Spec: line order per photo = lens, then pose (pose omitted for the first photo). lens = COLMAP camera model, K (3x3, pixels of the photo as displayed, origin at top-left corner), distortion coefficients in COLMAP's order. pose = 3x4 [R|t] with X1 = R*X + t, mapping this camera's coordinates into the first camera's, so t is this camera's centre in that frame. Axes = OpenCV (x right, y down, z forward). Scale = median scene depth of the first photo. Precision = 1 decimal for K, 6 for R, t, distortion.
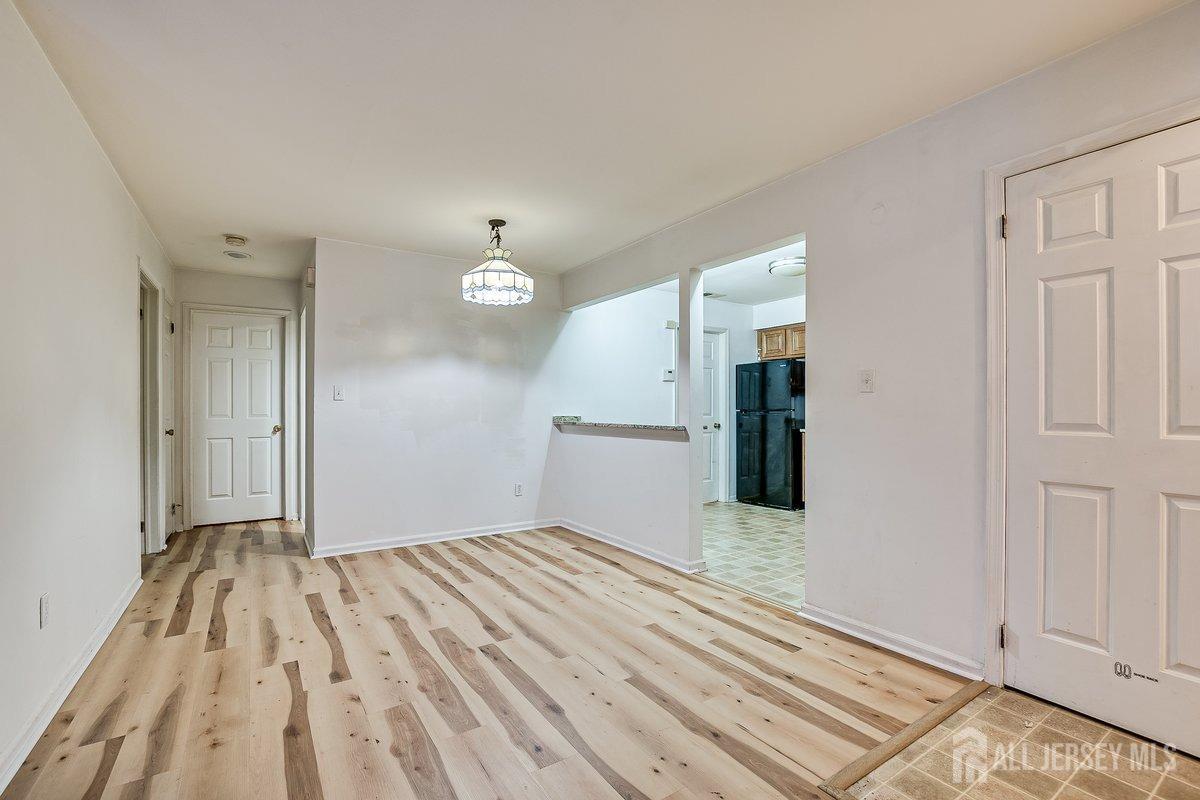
lens RADIAL K [[528.8, 0, 598.5], [0, 528.8, 403.4], [0, 0, 1]] dist [-0.015954, 0.000435]
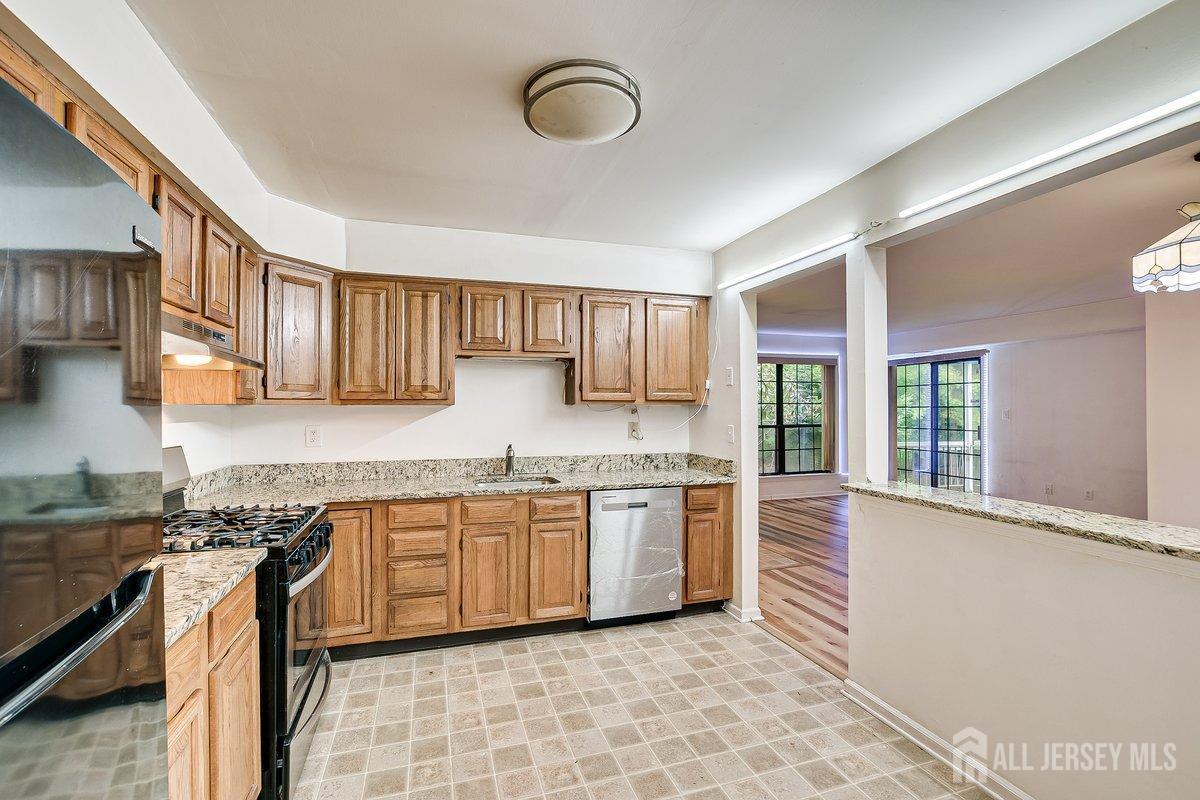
lens RADIAL K [[528.8, 0, 598.6], [0, 528.8, 402.3], [0, 0, 1]] dist [-0.015954, 0.000435]
pose [[-0.963269, 0.006151, 0.268468, 0.296665], [0.000005, 0.999738, -0.022889, -0.038880], [-0.268538, -0.022047, -0.963017, 1.599833]]
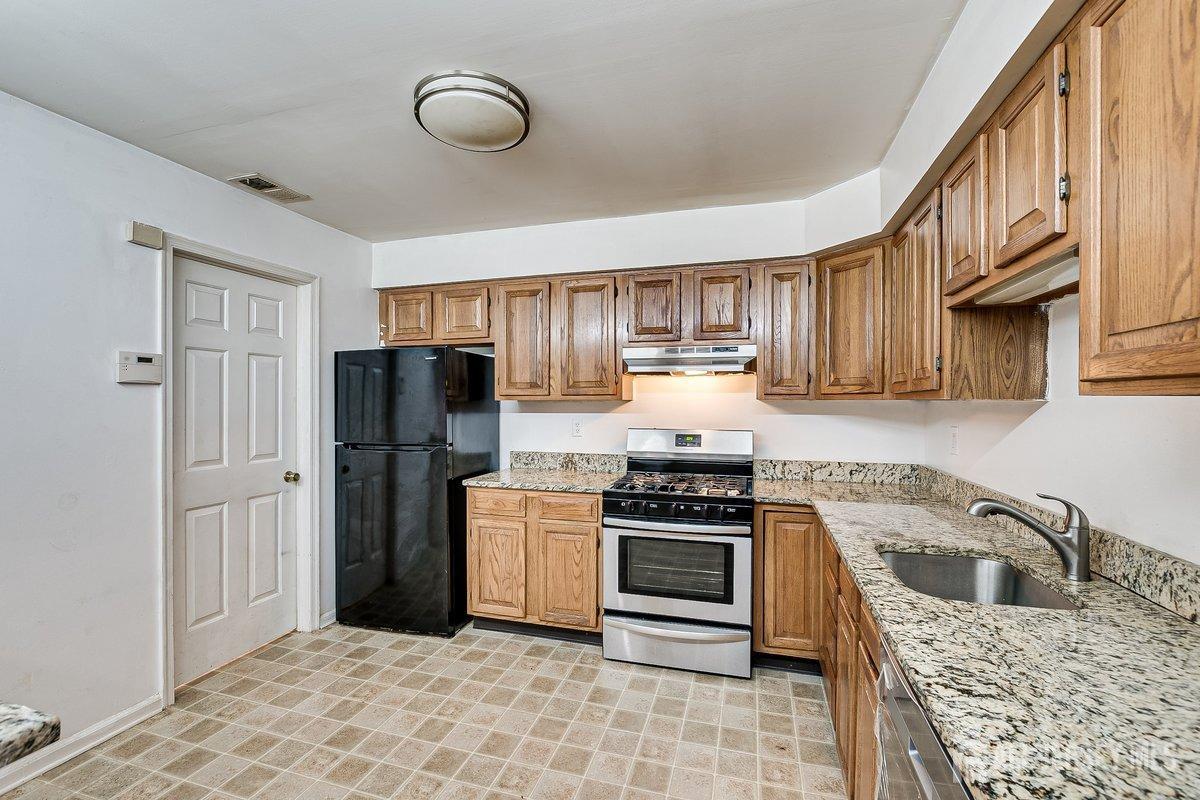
lens RADIAL K [[528.8, 0, 593.6], [0, 528.8, 400.3], [0, 0, 1]] dist [-0.015954, 0.000435]
pose [[0.776122, 0.002417, 0.630578, 0.216583], [-0.008955, 0.999934, 0.007190, -0.052513], [-0.630519, -0.011227, 0.776092, 0.730118]]
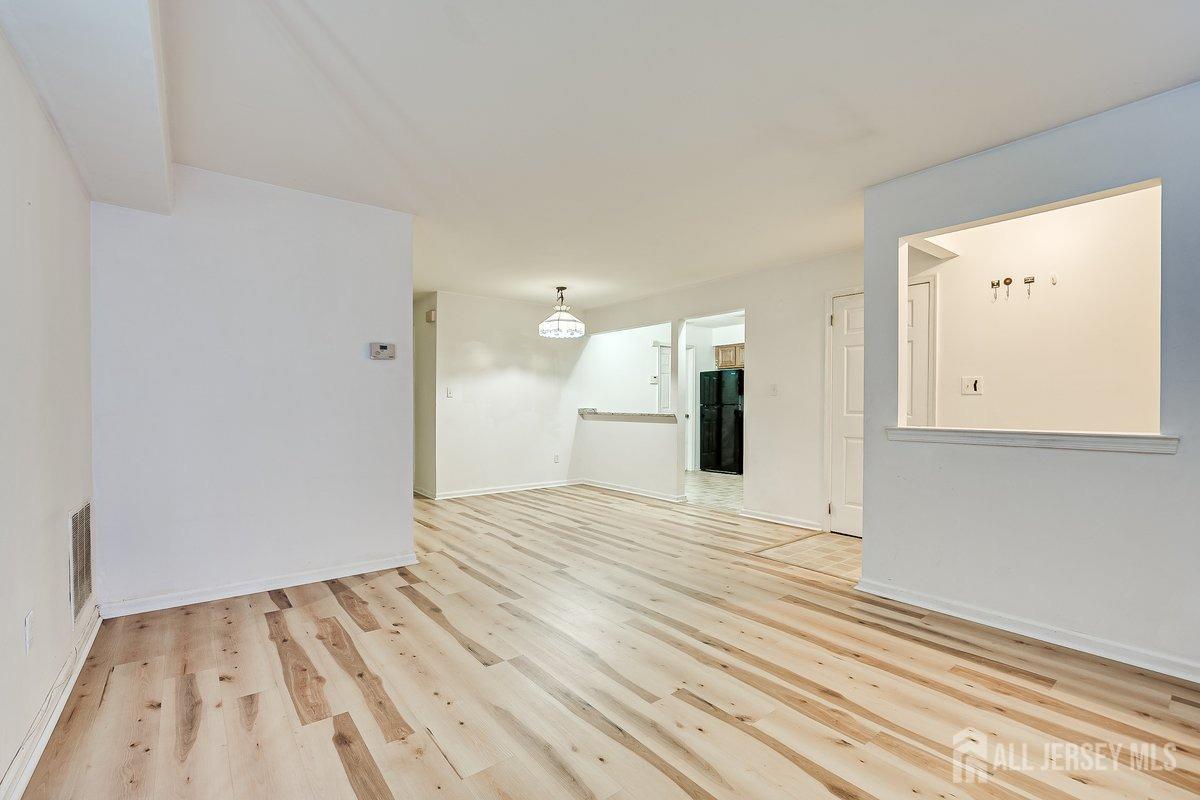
lens RADIAL K [[528.8, 0, 602.1], [0, 528.8, 405.4], [0, 0, 1]] dist [-0.015954, 0.000435]
pose [[0.995868, 0.002858, 0.090764, -0.194485], [-0.004199, 0.999885, 0.014591, -0.006703], [-0.090712, -0.014912, 0.995766, -0.572181]]
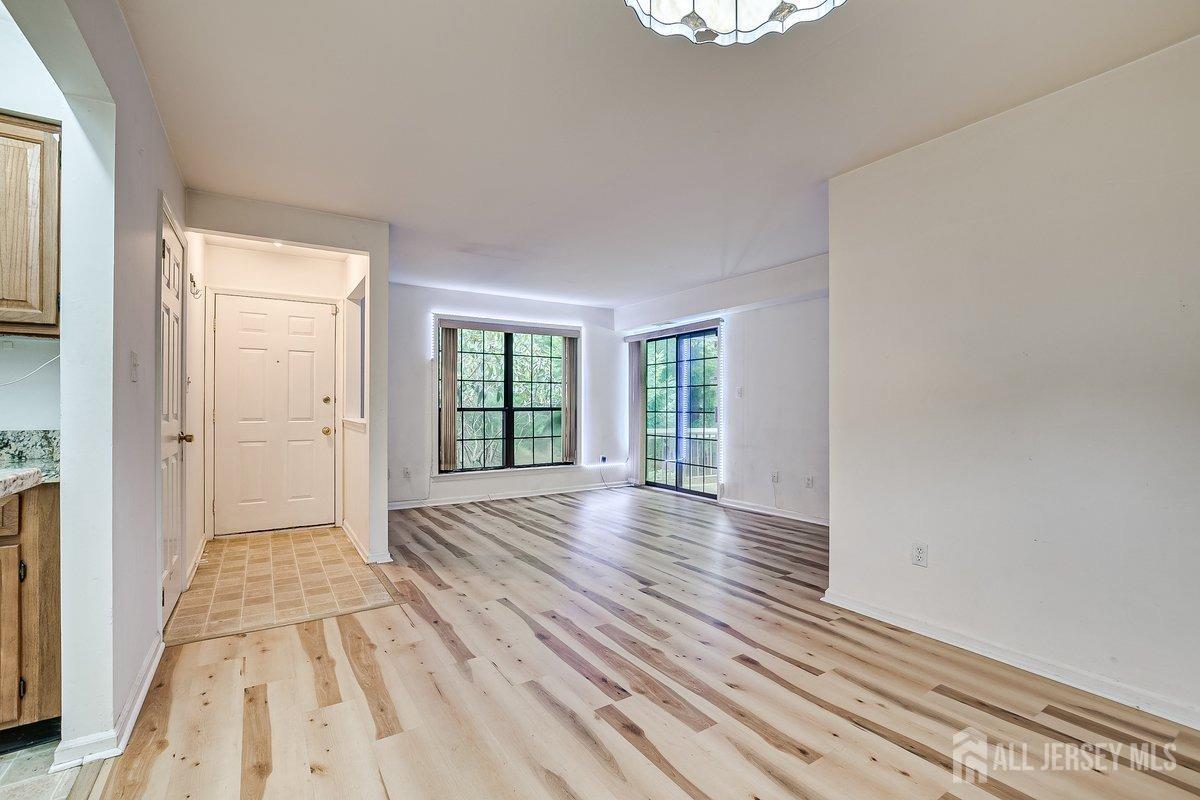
lens RADIAL K [[528.8, 0, 596.4], [0, 528.8, 408.2], [0, 0, 1]] dist [-0.015954, 0.000435]
pose [[-0.999949, -0.002250, 0.009862, -0.111917], [-0.002327, 0.999967, -0.007768, 0.014481], [-0.009844, -0.007791, -0.999921, 1.125383]]
